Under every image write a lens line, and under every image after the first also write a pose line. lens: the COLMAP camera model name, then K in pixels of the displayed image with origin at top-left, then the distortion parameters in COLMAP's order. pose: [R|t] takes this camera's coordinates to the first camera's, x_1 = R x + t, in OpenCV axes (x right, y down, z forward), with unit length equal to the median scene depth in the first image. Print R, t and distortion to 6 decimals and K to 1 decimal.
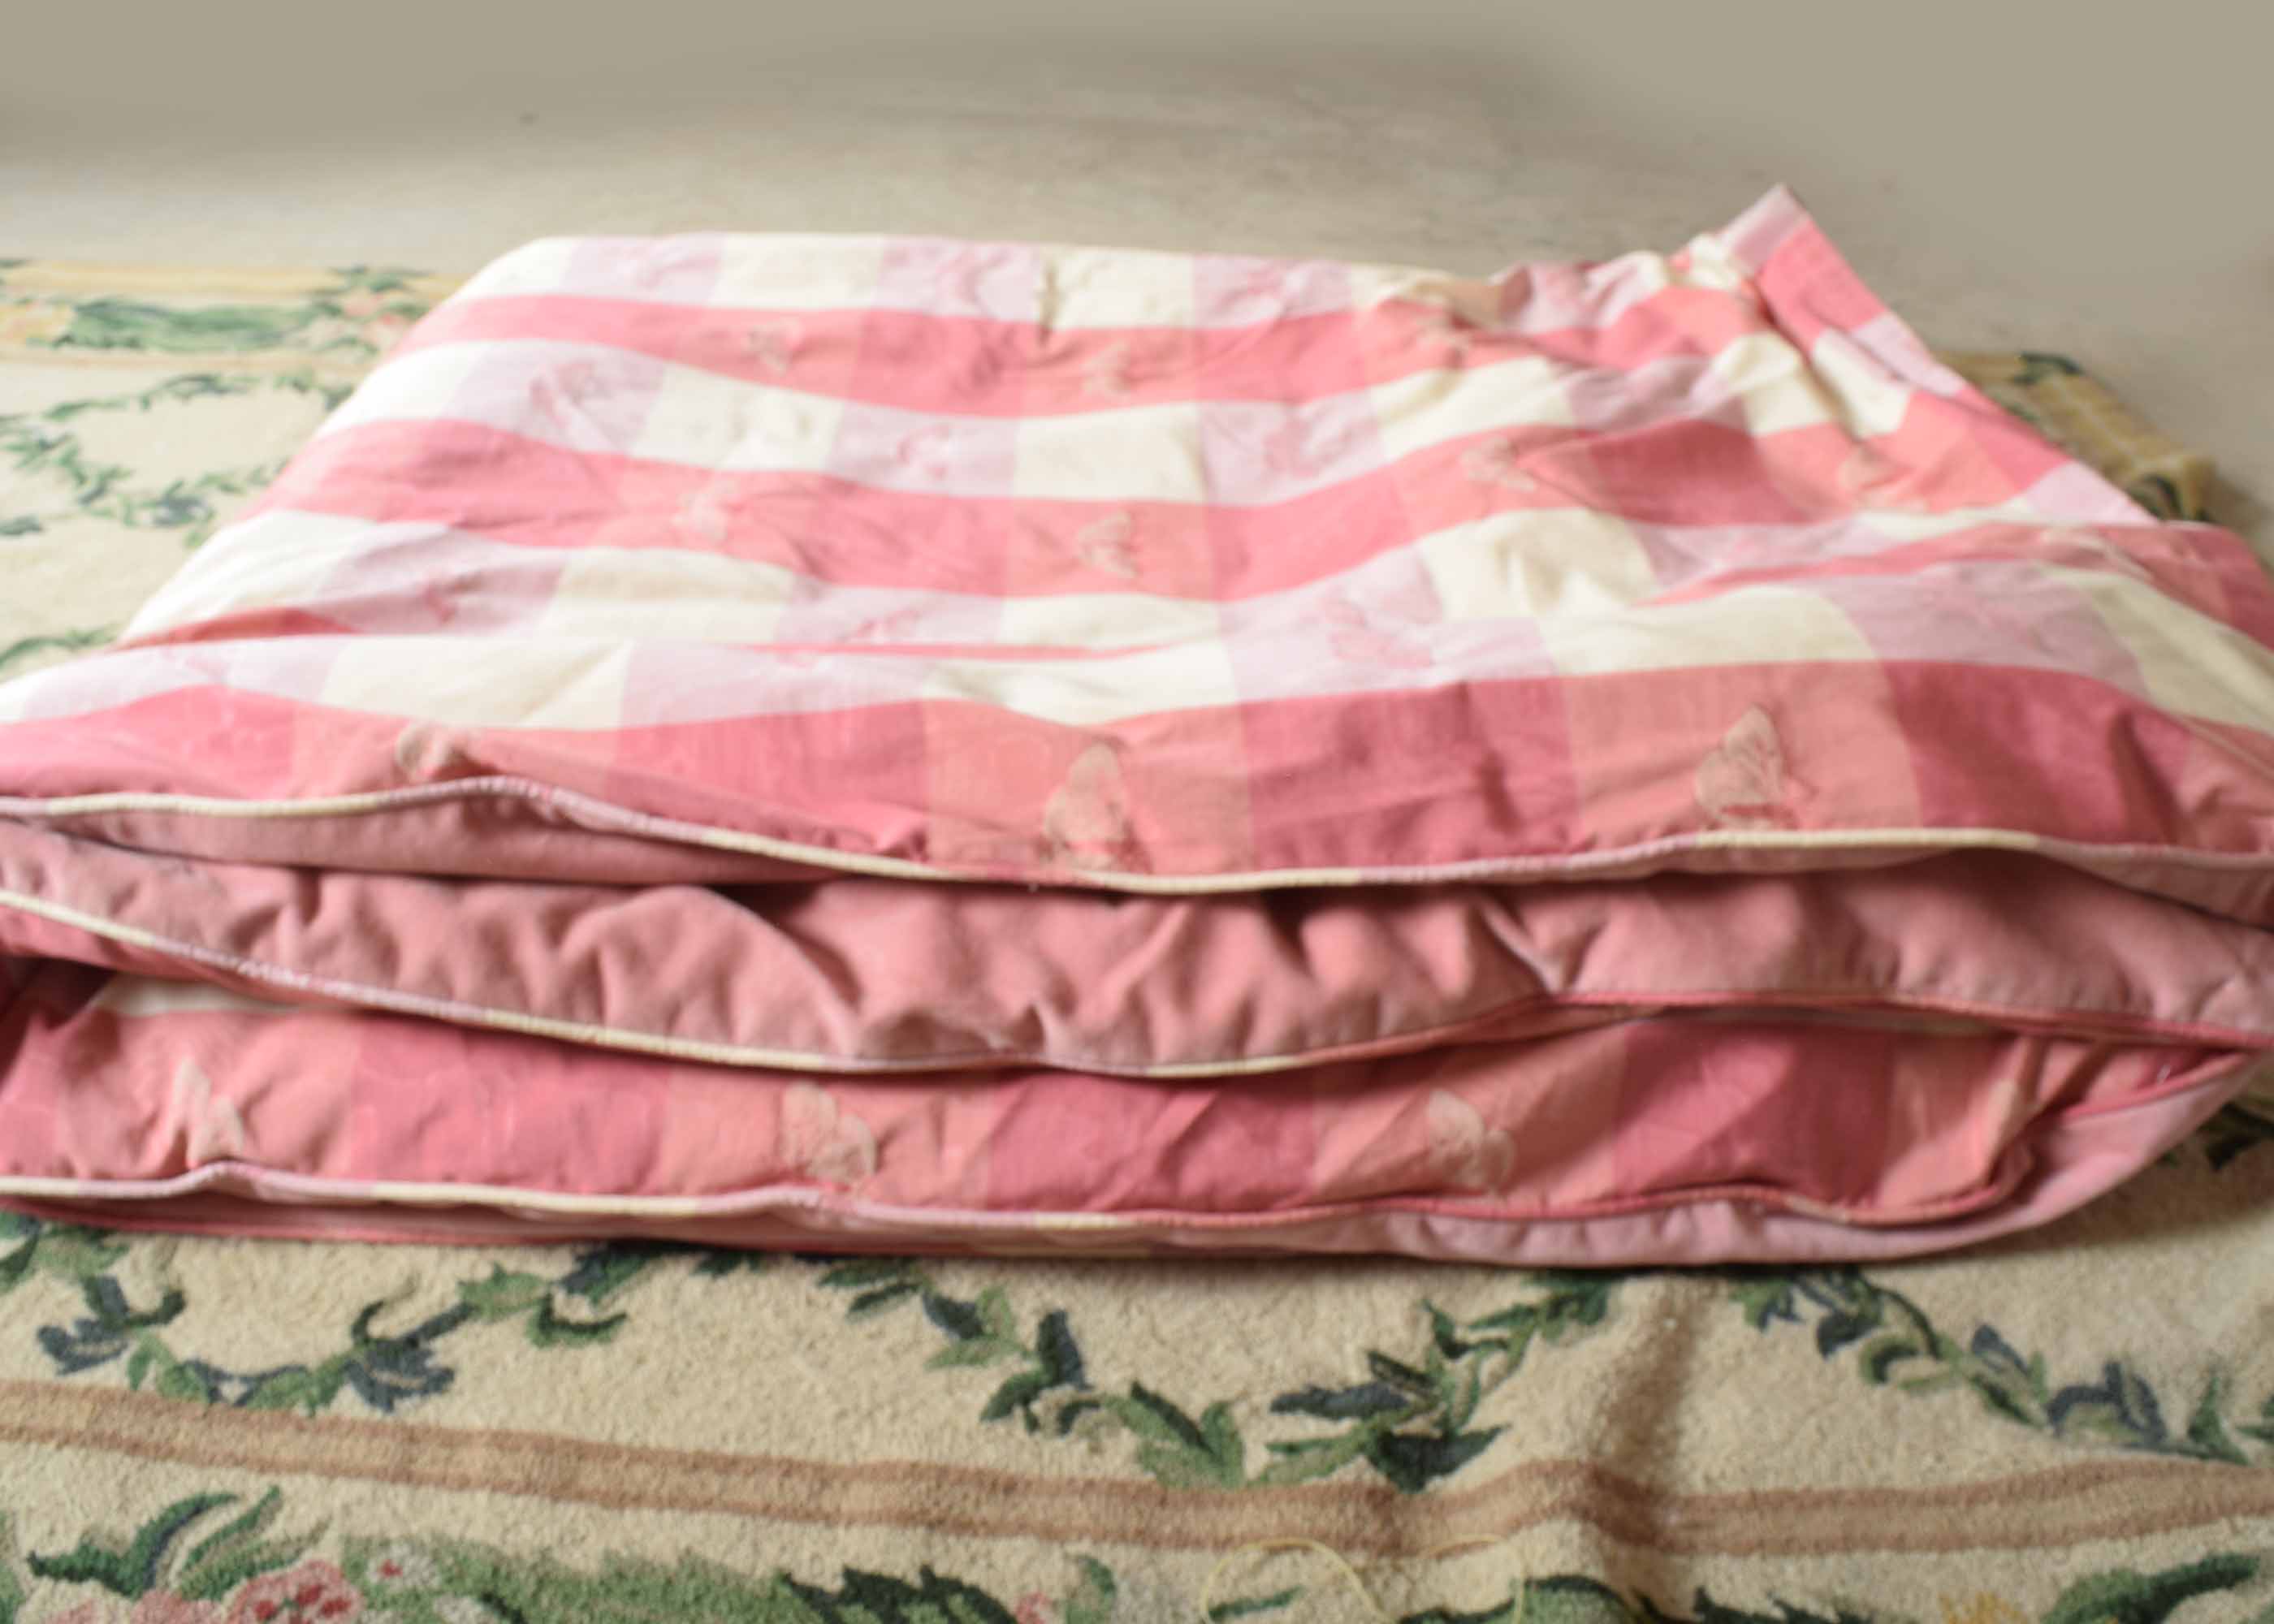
lens RADIAL K [[1911.5, 0, 1137.0], [0, 1911.5, 812.0], [0, 0, 1]] dist [-0.079696, -0.004084]
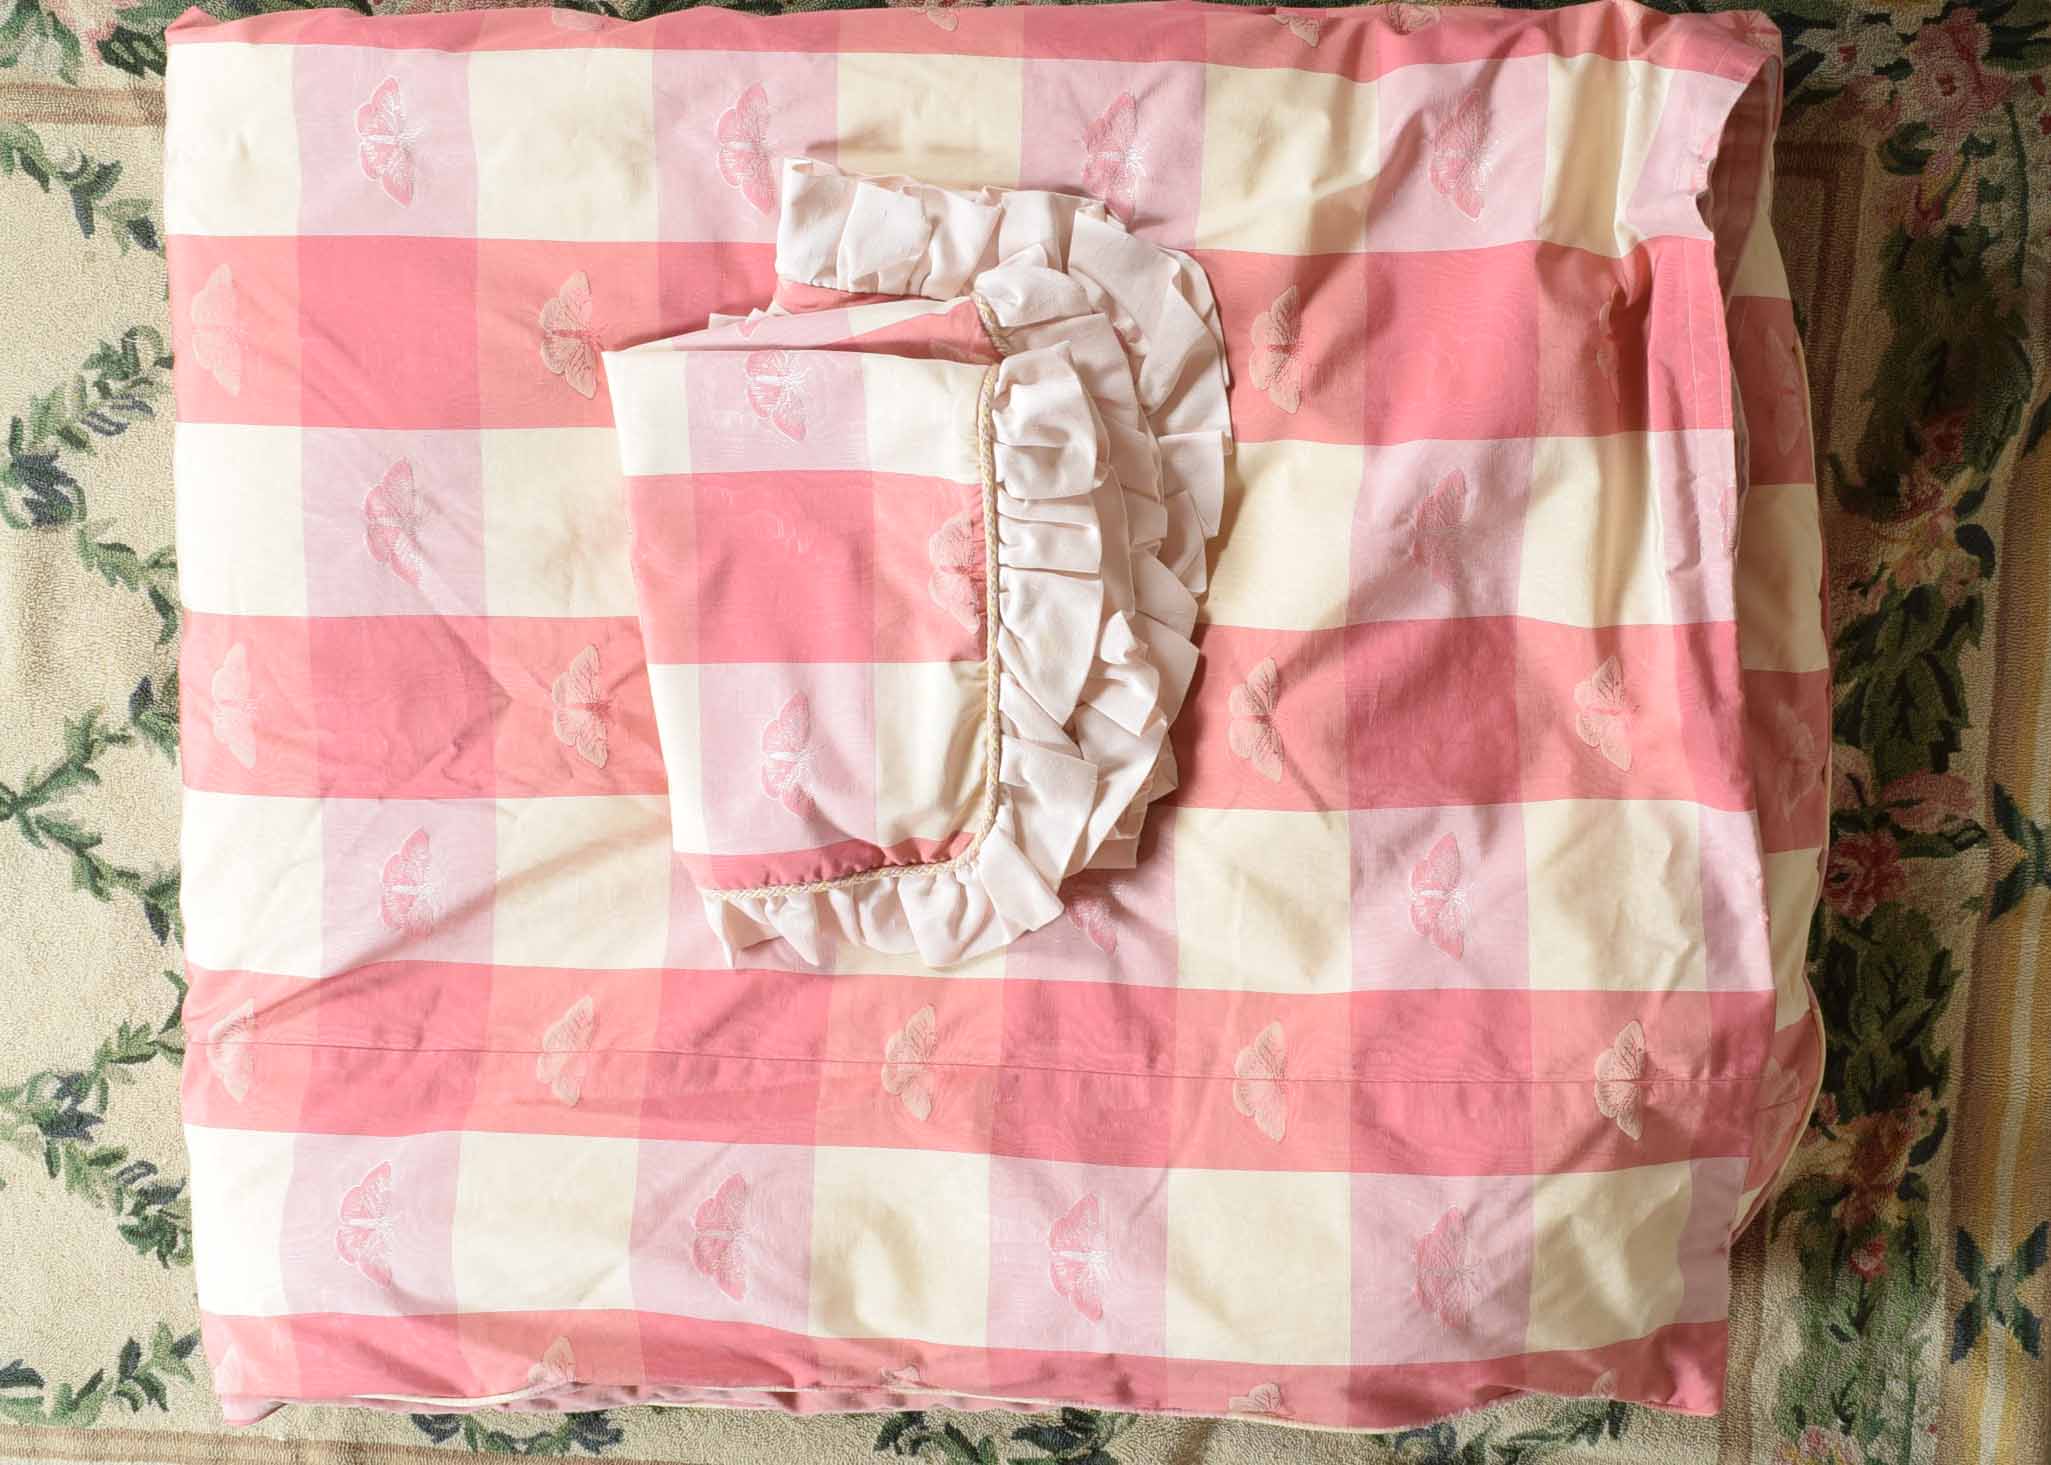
lens RADIAL K [[2550.1, 0, 1031.1], [0, 2550.1, 678.6], [0, 0, 1]] dist [-0.066620, -0.021707]
pose [[0.998936, 0.026293, -0.037881, 0.168023], [0.024804, 0.386135, 0.922109, -2.460603], [0.038872, -0.922068, 0.385072, 0.661970]]
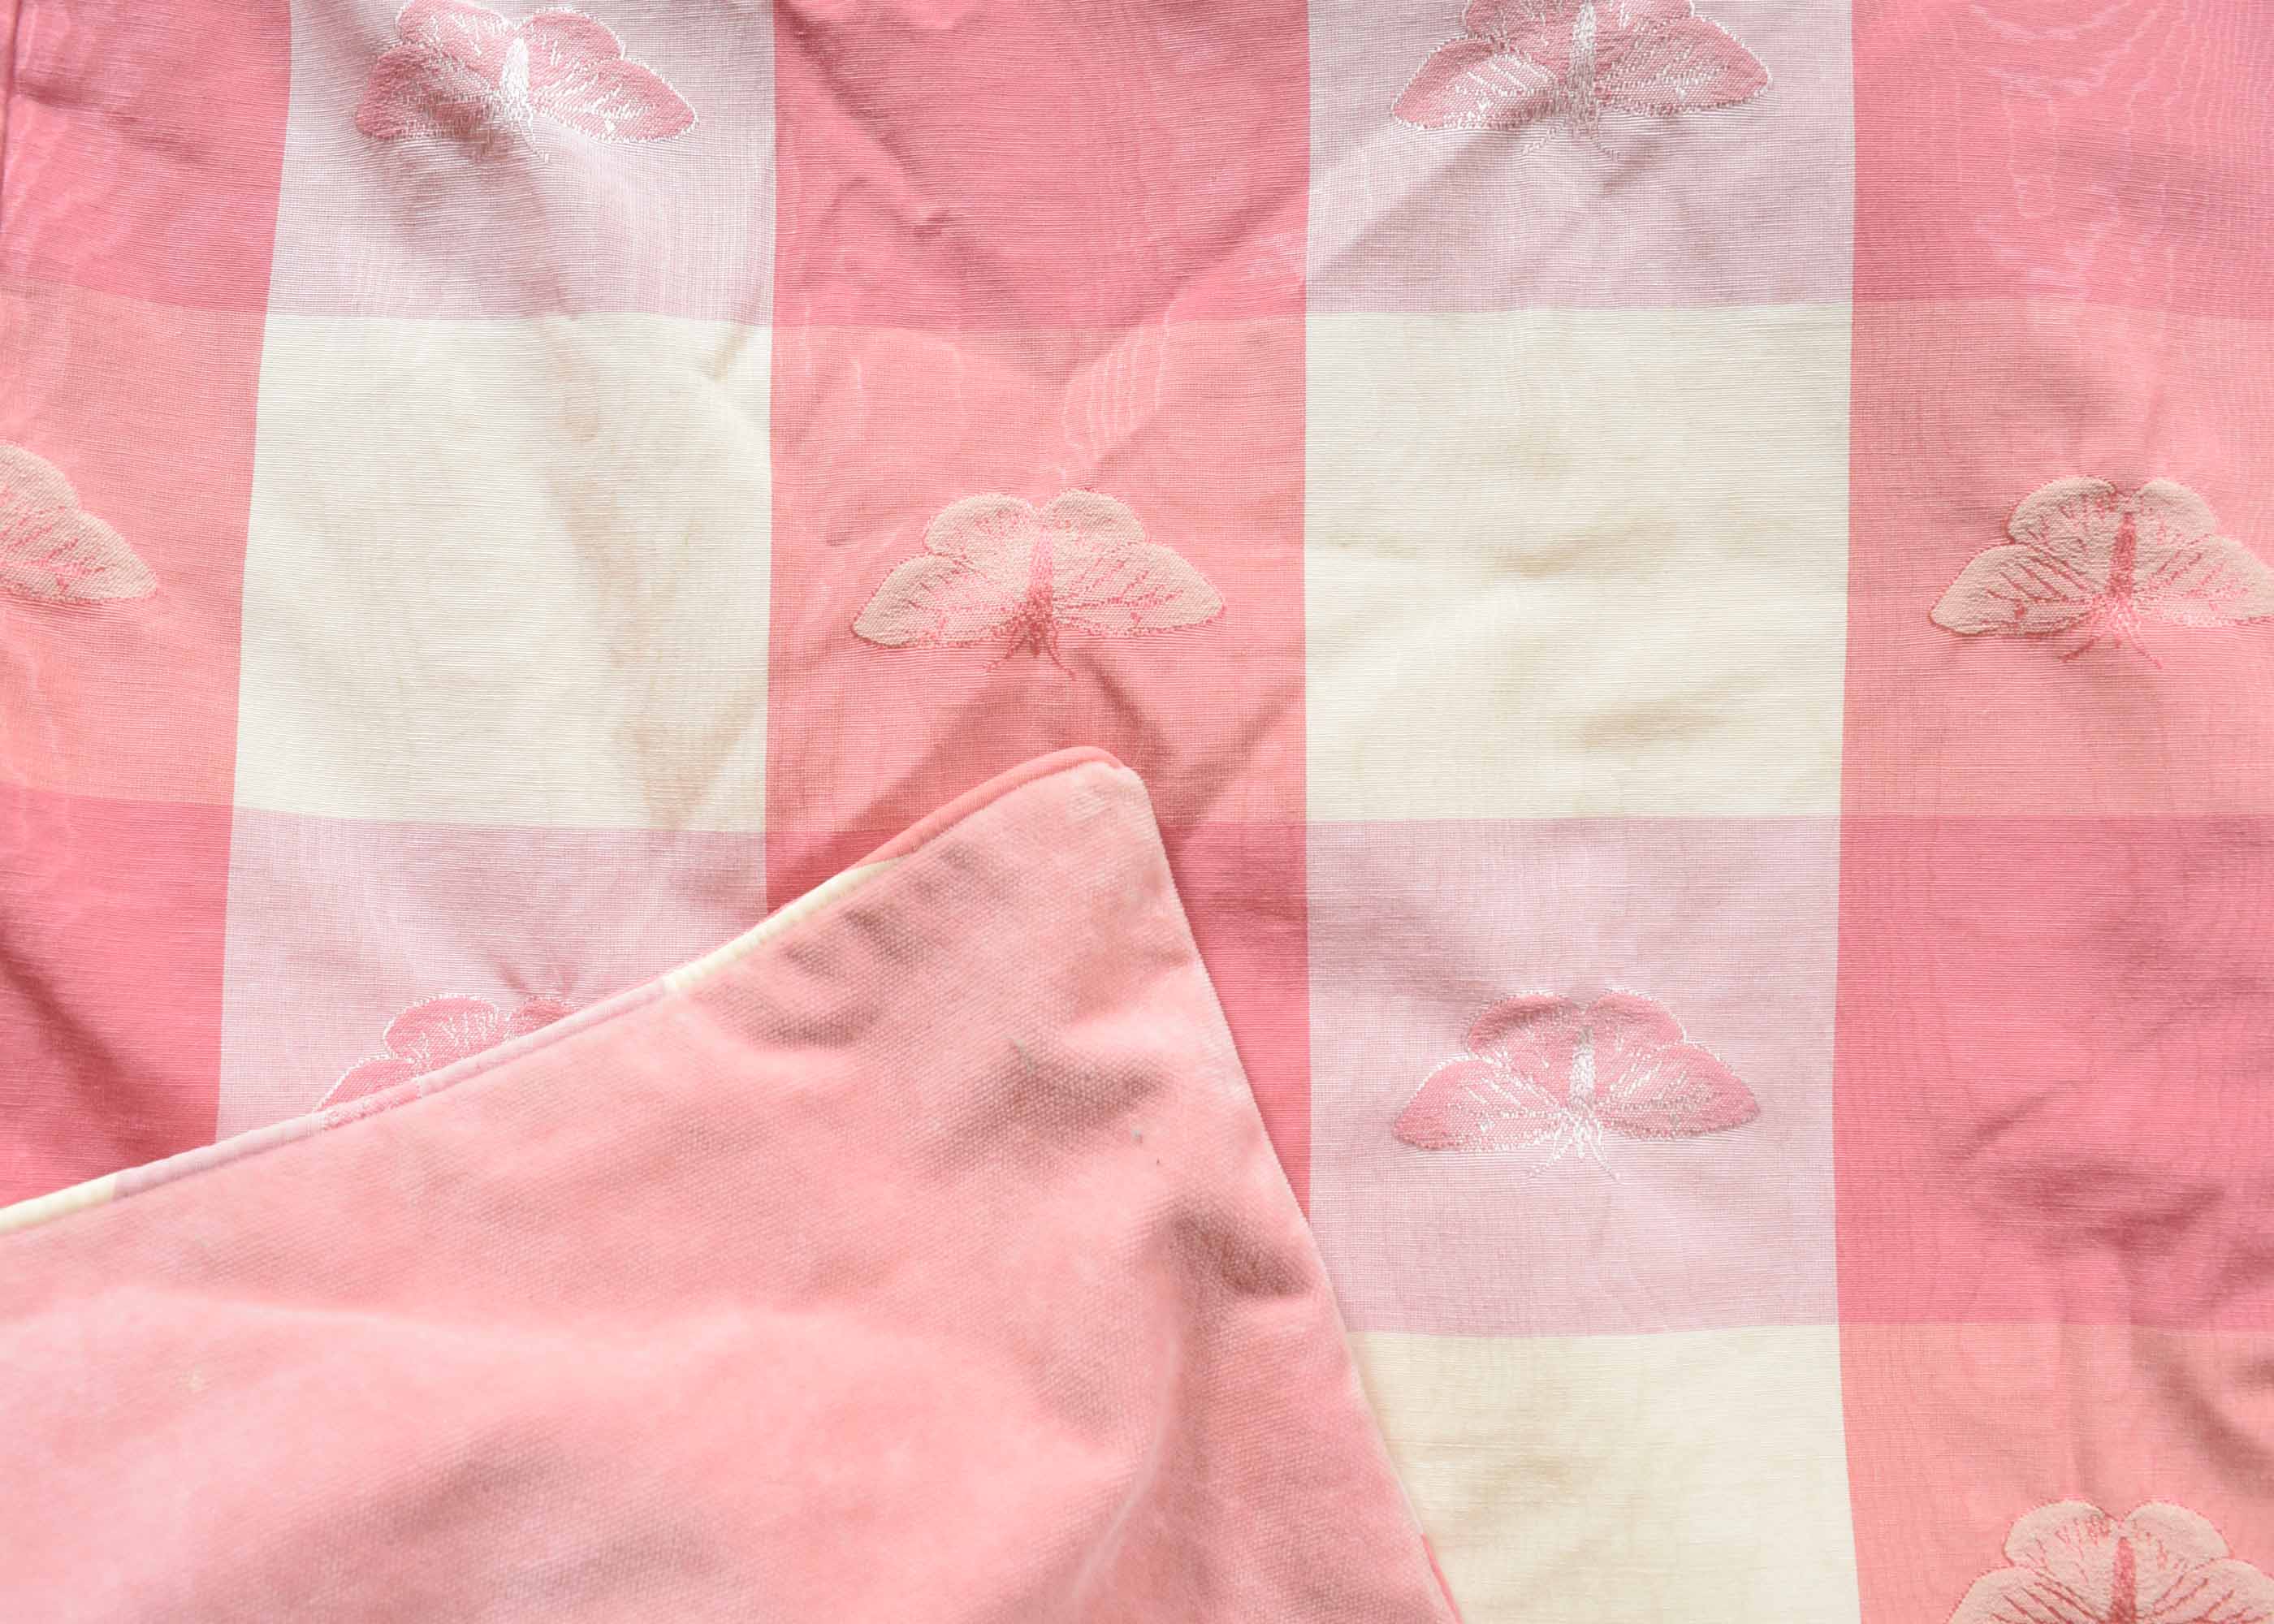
lens RADIAL K [[1911.5, 0, 1137.0], [0, 1911.5, 812.0], [0, 0, 1]] dist [-0.079696, -0.004084]
pose [[-0.001571, 0.990097, -0.140379, -0.185217], [-0.553007, 0.116101, 0.825048, -0.764204], [0.833175, 0.078927, 0.547348, 1.244013]]
